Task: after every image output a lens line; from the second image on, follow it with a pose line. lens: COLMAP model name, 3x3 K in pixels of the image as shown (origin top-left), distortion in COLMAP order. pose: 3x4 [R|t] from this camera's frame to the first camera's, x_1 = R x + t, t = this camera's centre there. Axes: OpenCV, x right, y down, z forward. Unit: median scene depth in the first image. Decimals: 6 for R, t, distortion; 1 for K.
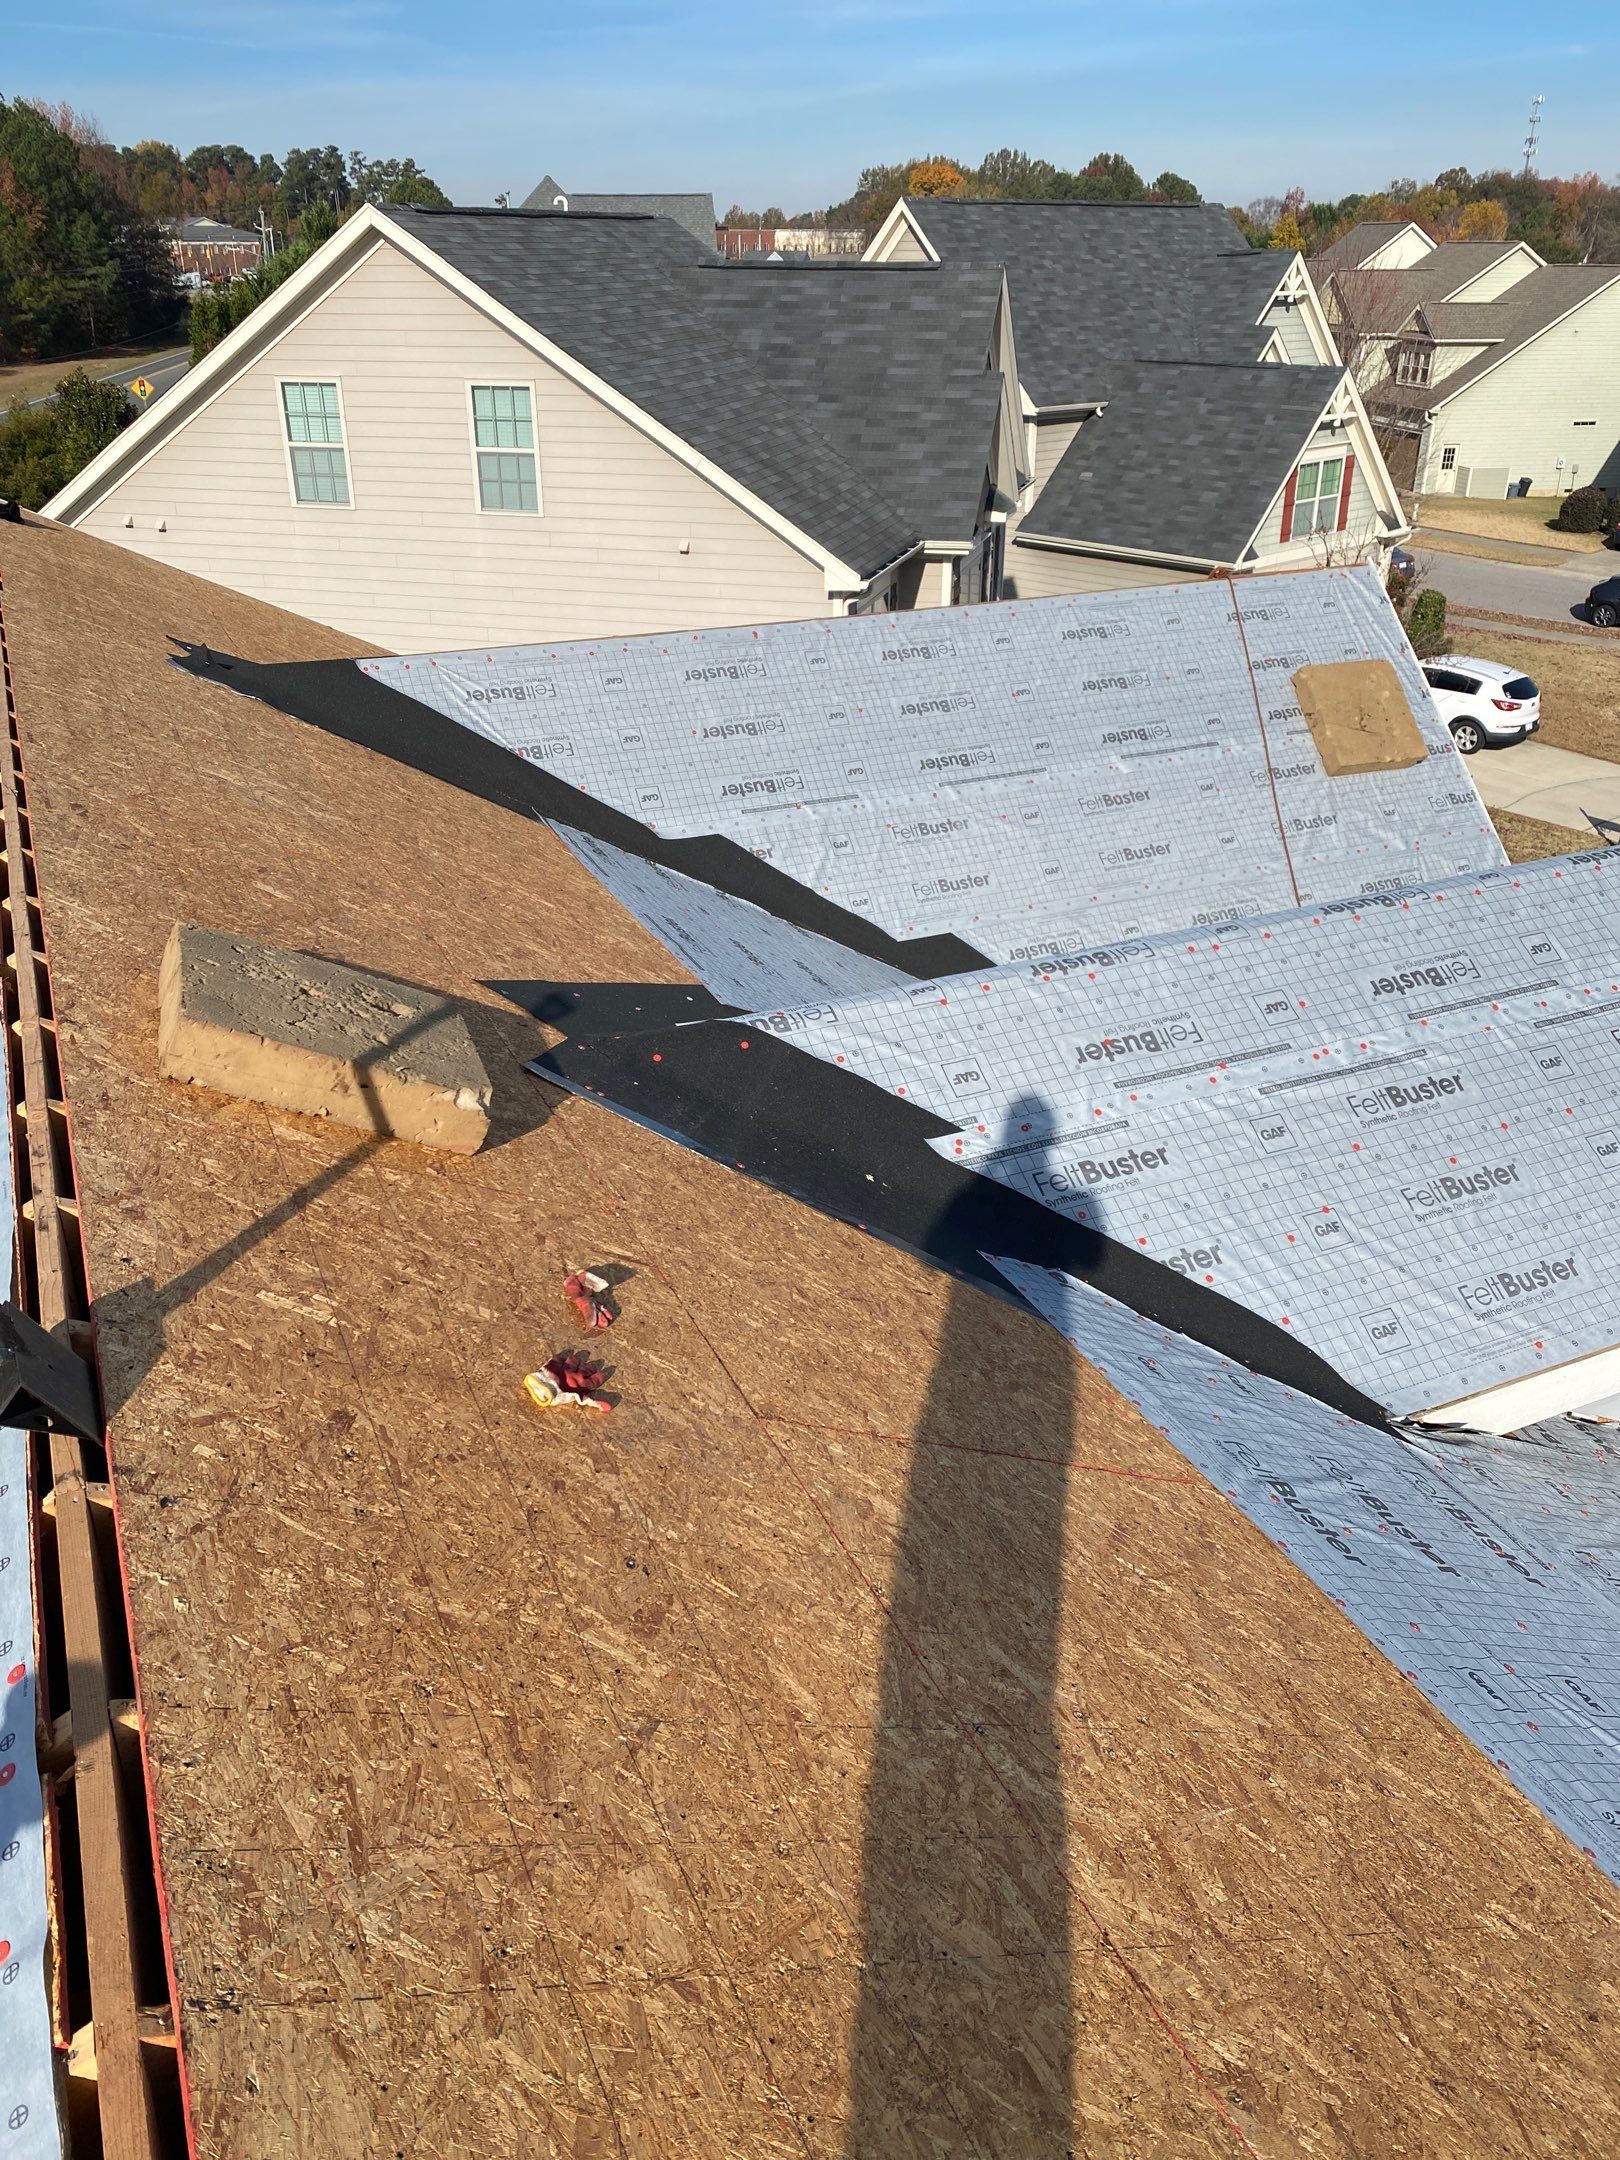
lens RADIAL K [[1631.3, 0, 803.7], [0, 1631.3, 1073.8], [0, 0, 1]] dist [0.042478, -0.066306]
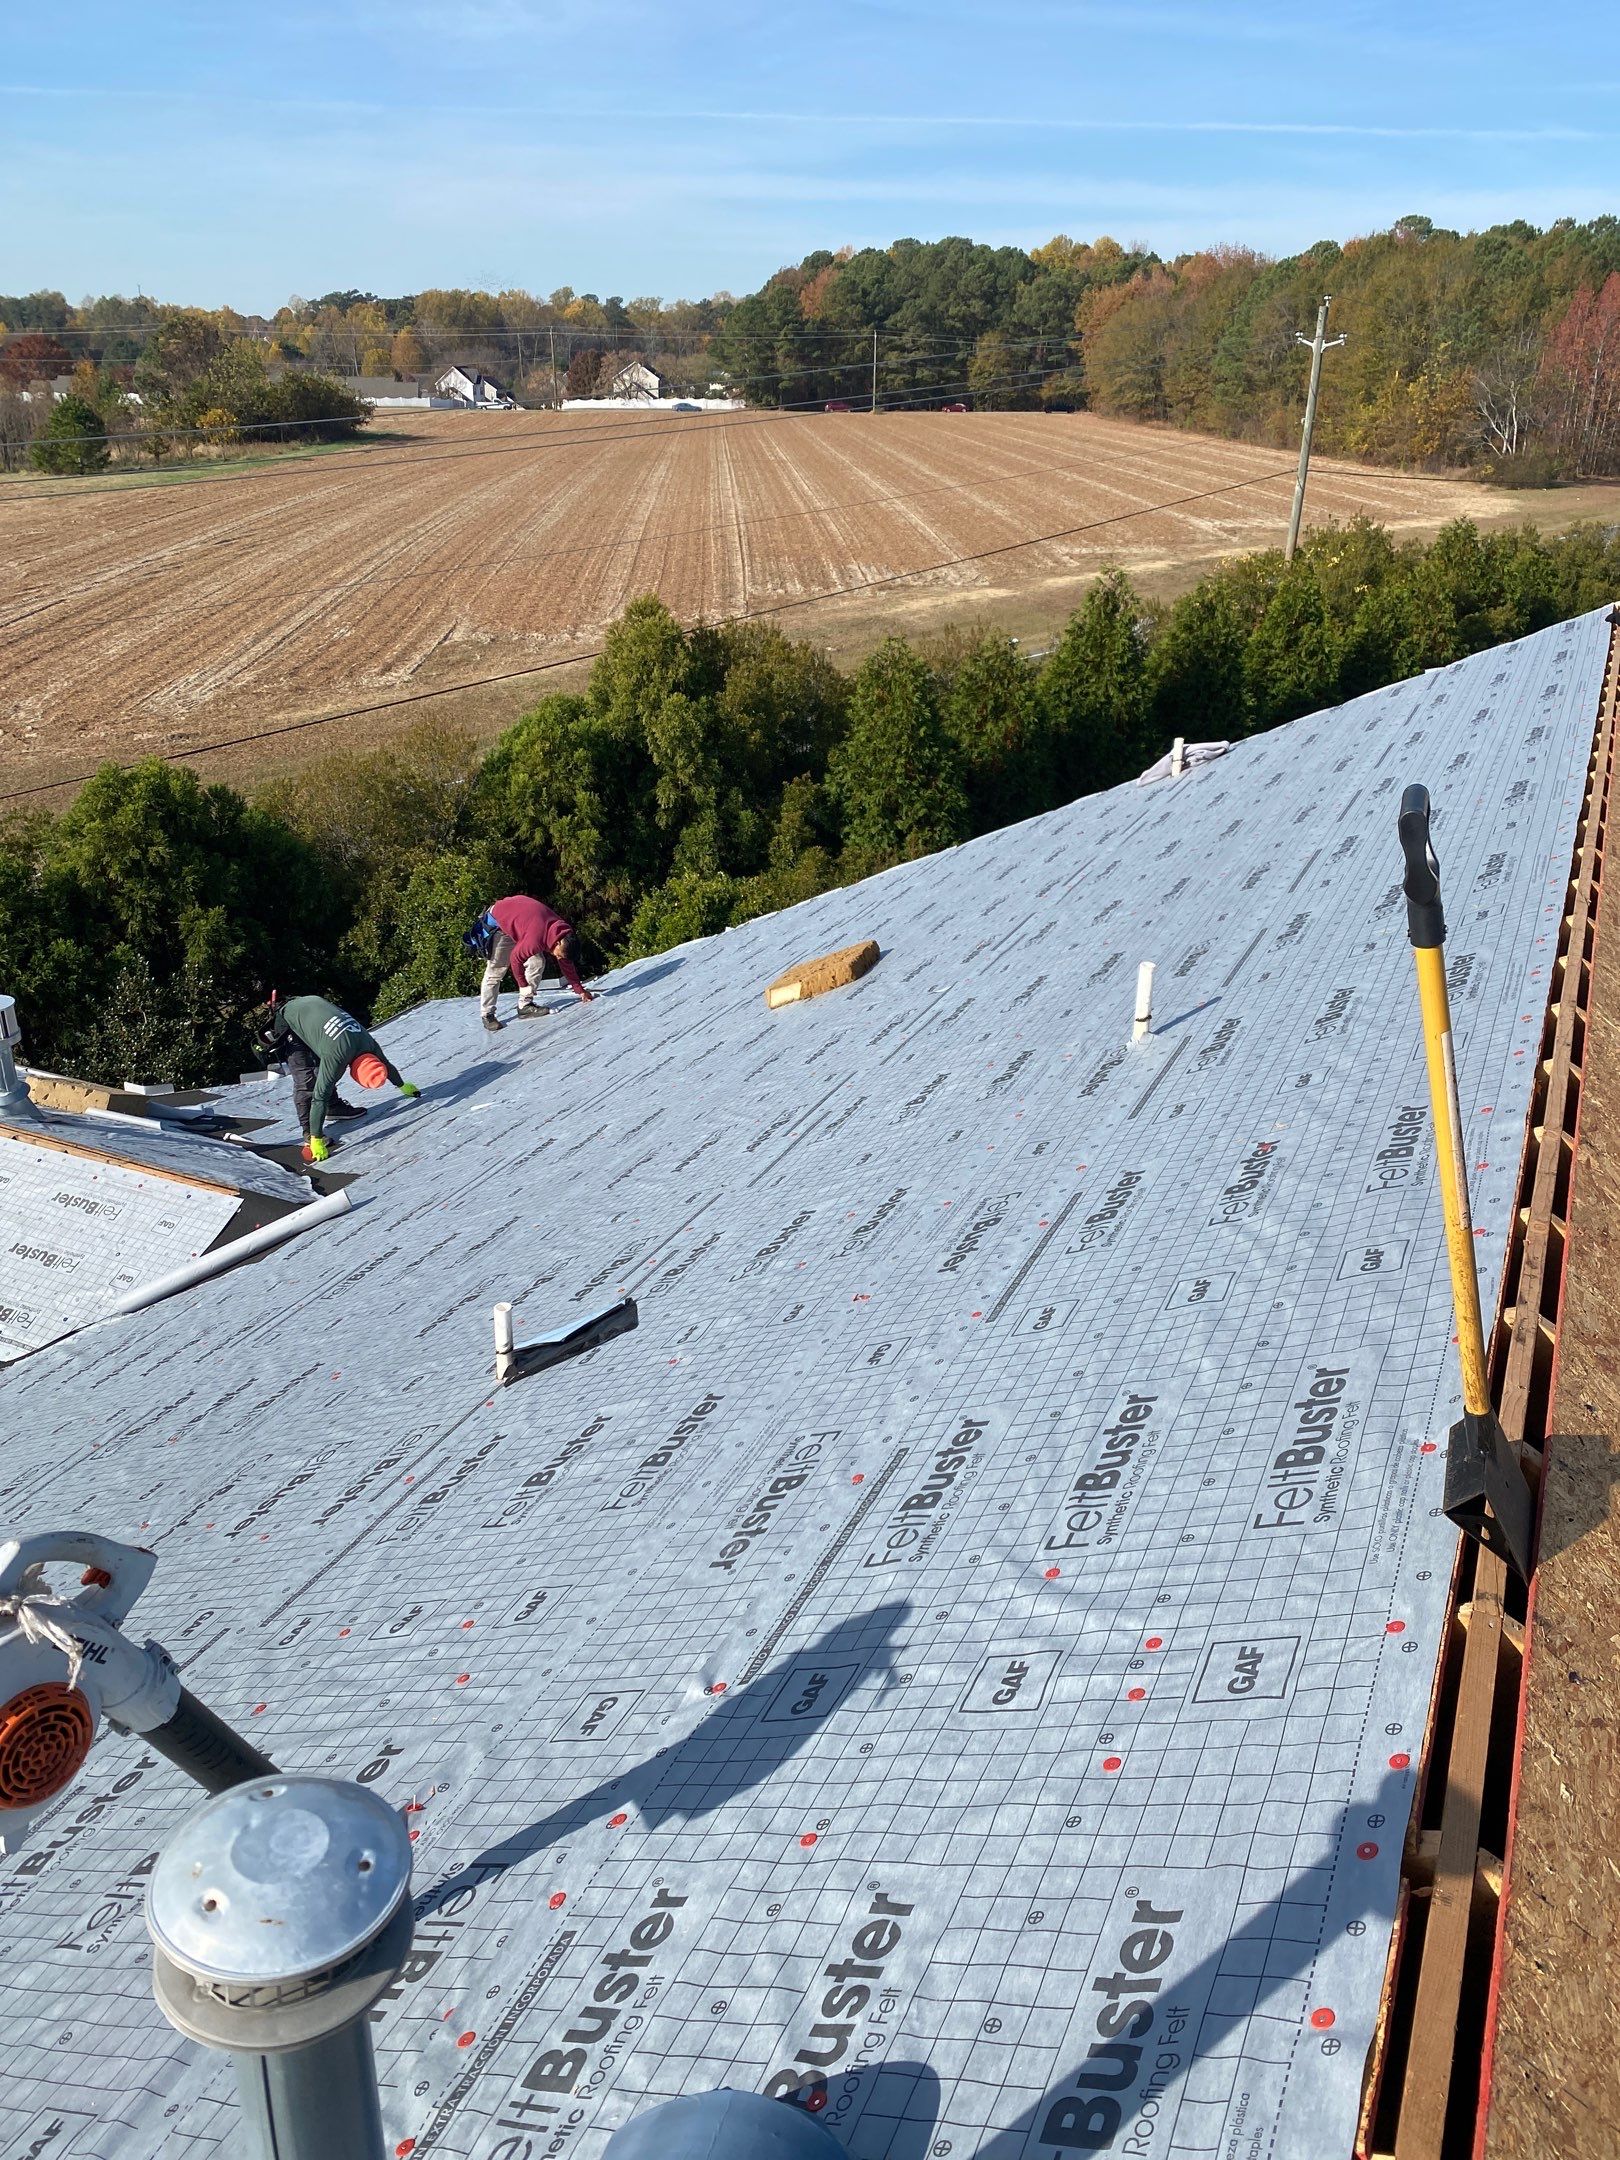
lens RADIAL K [[1631.3, 0, 803.7], [0, 1631.3, 1073.8], [0, 0, 1]] dist [0.042478, -0.066306]
pose [[0.646161, 0.323373, -0.691307, -0.128364], [-0.362624, 0.927108, 0.094731, 0.009586], [0.671550, 0.189473, 0.716324, -0.038966]]
